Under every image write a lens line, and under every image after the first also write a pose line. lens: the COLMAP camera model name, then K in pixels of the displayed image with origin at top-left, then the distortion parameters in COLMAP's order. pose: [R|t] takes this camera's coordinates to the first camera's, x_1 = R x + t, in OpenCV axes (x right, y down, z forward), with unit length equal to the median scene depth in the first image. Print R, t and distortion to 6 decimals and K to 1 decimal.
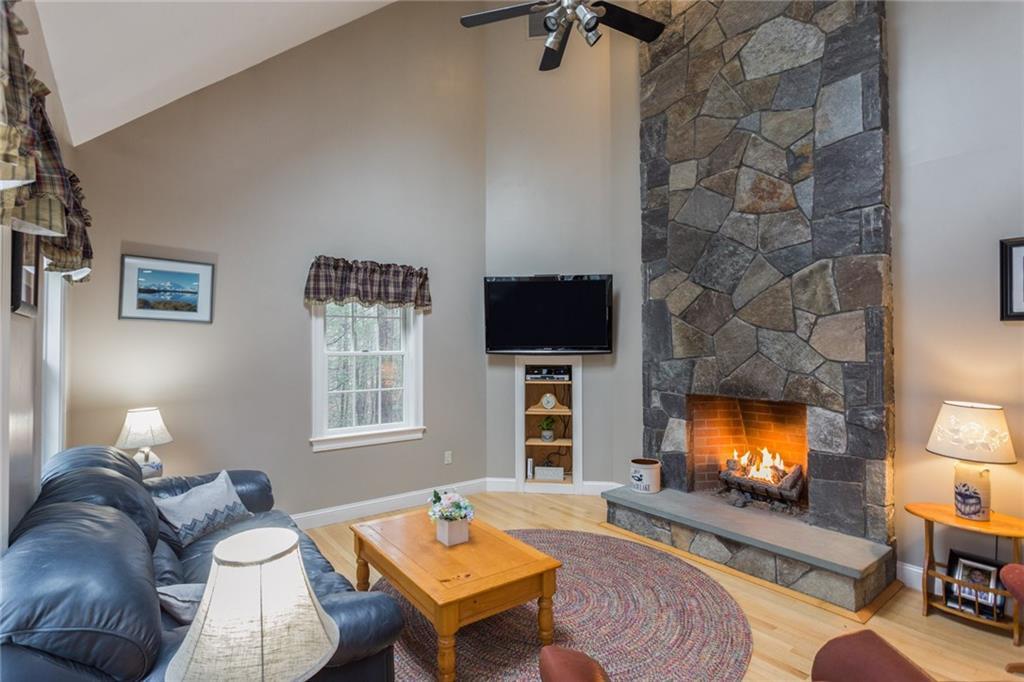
lens RADIAL K [[517.7, 0, 518.8], [0, 517.7, 338.9], [0, 0, 1]] dist [-0.007402, 0.000483]
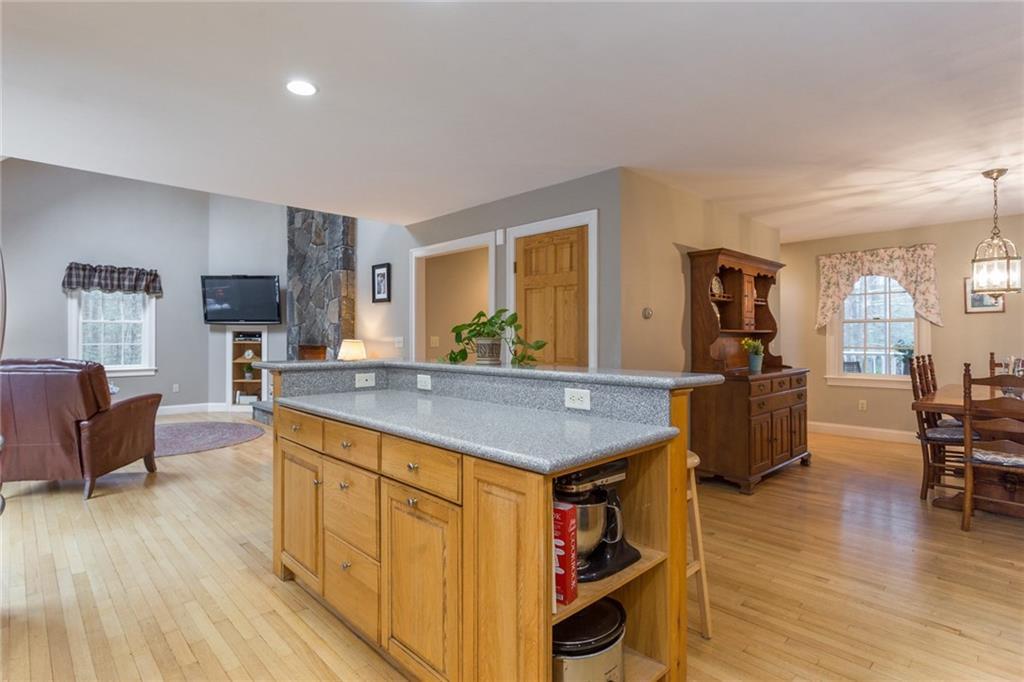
lens RADIAL K [[517.7, 0, 501.9], [0, 517.7, 336.3], [0, 0, 1]] dist [-0.007402, 0.000483]
pose [[0.993991, 0.003916, 0.109391, 0.722633], [-0.004955, 0.999945, 0.009230, 0.051152], [-0.109349, -0.009716, 0.993956, -0.728428]]
